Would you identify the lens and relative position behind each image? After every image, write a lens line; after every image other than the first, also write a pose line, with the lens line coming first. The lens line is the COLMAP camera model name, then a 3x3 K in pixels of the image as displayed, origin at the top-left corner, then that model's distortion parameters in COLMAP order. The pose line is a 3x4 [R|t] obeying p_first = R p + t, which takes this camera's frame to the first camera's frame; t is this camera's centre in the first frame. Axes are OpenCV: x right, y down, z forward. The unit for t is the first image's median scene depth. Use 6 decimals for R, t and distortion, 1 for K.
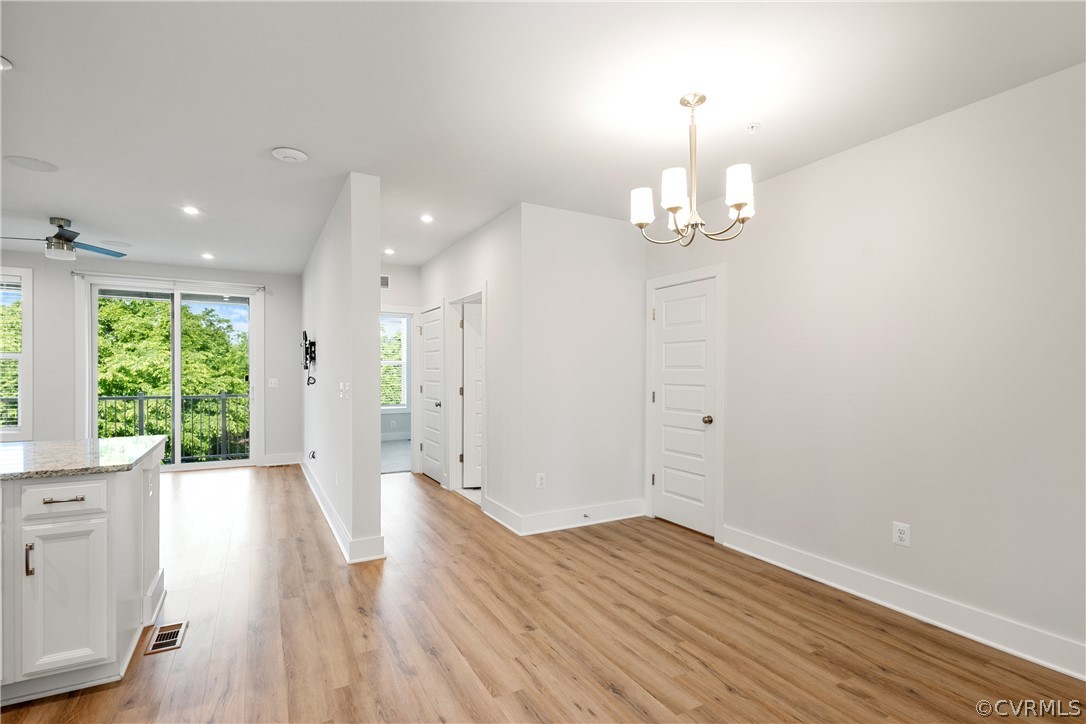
lens RADIAL K [[512.7, 0, 547.9], [0, 512.7, 376.6], [0, 0, 1]] dist [0.016238, -0.000569]
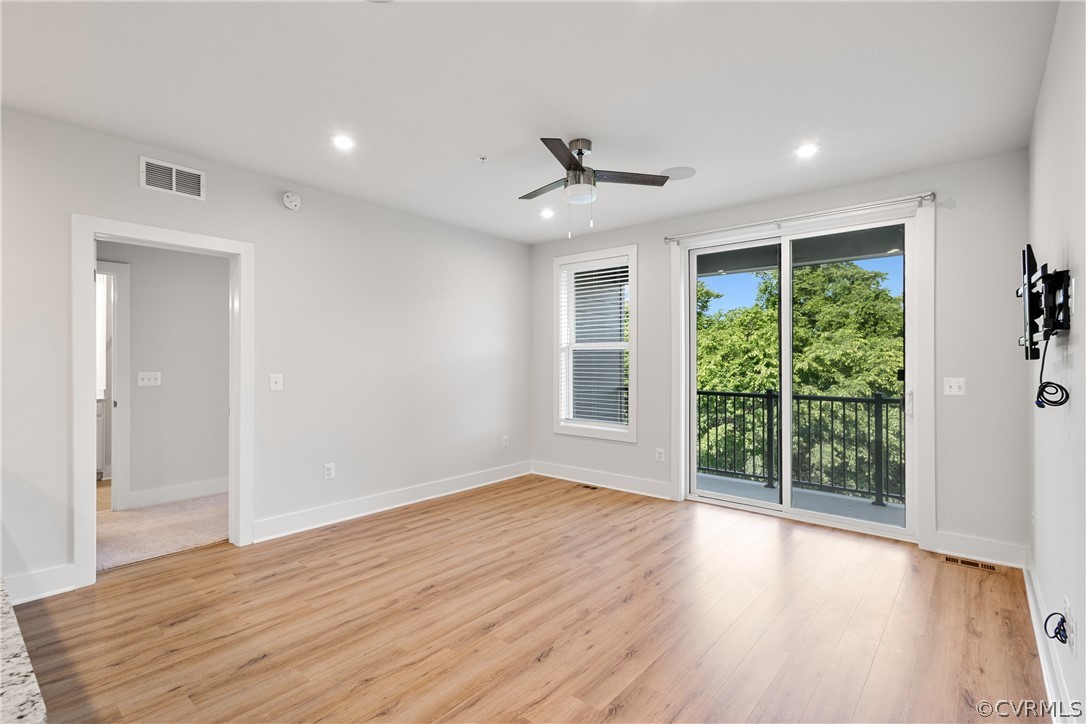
lens RADIAL K [[512.7, 0, 540.7], [0, 512.7, 360.8], [0, 0, 1]] dist [0.016238, -0.000569]
pose [[0.347369, -0.002726, -0.937724, -0.449803], [-0.004359, 0.999980, -0.004521, -0.017362], [0.937718, 0.005658, 0.347351, 0.993729]]
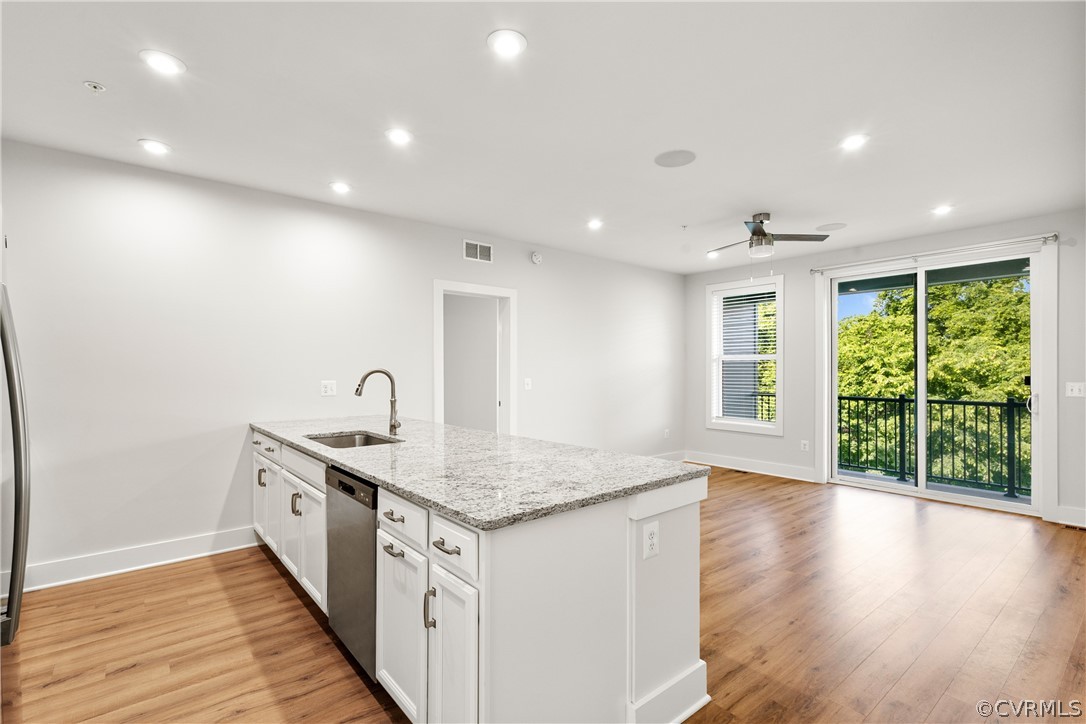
lens RADIAL K [[512.7, 0, 540.9], [0, 512.7, 373.1], [0, 0, 1]] dist [0.016238, -0.000569]
pose [[0.183184, 0.002407, -0.983076, -0.097104], [-0.004535, 0.999988, 0.001603, -0.010964], [0.983068, 0.004164, 0.183193, 0.579031]]
